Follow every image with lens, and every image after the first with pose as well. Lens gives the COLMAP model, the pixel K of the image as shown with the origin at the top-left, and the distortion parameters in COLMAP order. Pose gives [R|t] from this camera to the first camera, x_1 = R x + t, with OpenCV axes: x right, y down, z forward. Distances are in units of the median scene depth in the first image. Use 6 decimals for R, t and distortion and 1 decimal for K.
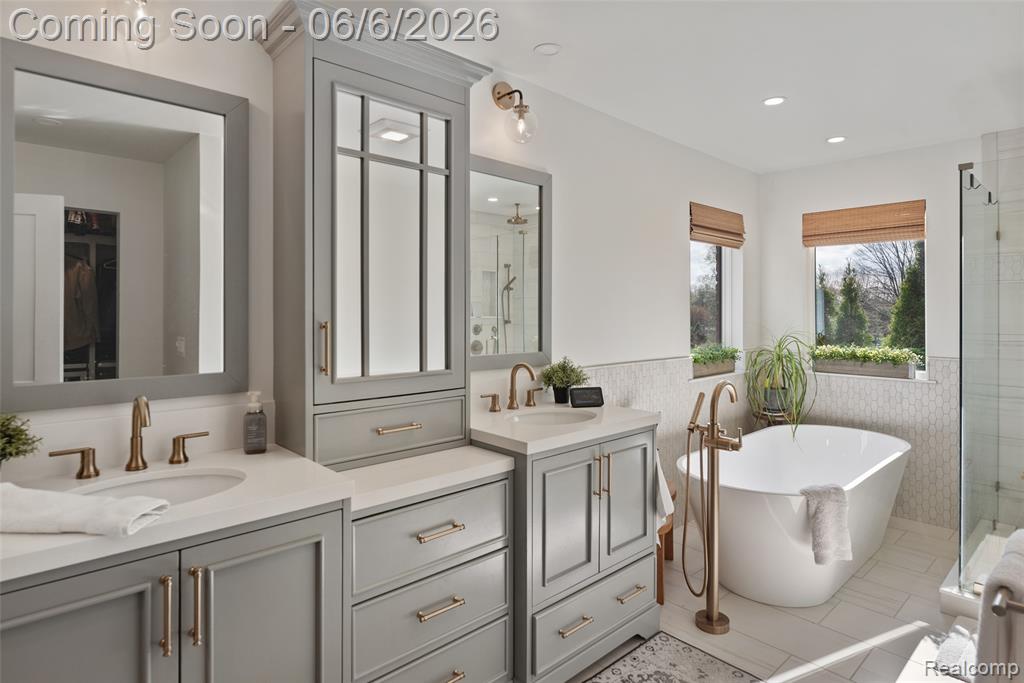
lens RADIAL K [[551.1, 0, 504.4], [0, 551.1, 313.4], [0, 0, 1]] dist [0.005411, -0.000317]
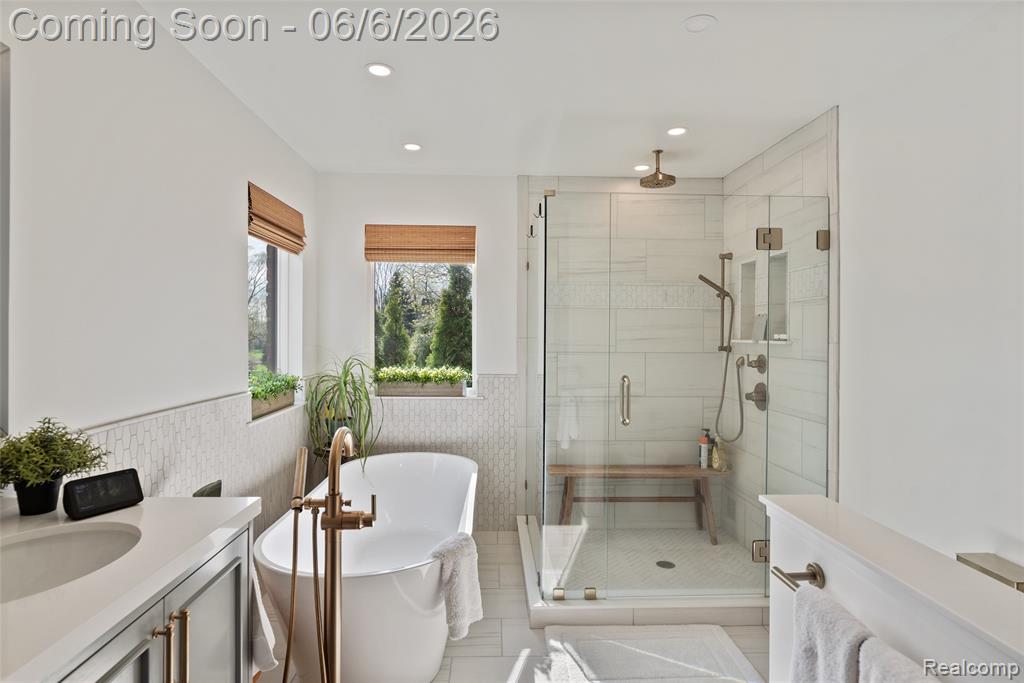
lens RADIAL K [[551.1, 0, 516.5], [0, 551.1, 332.9], [0, 0, 1]] dist [0.005411, -0.000317]
pose [[0.634477, 0.003694, 0.772933, -0.006163], [-0.005188, 0.999986, -0.000521, -0.001155], [-0.772925, -0.003679, 0.634487, 0.253058]]
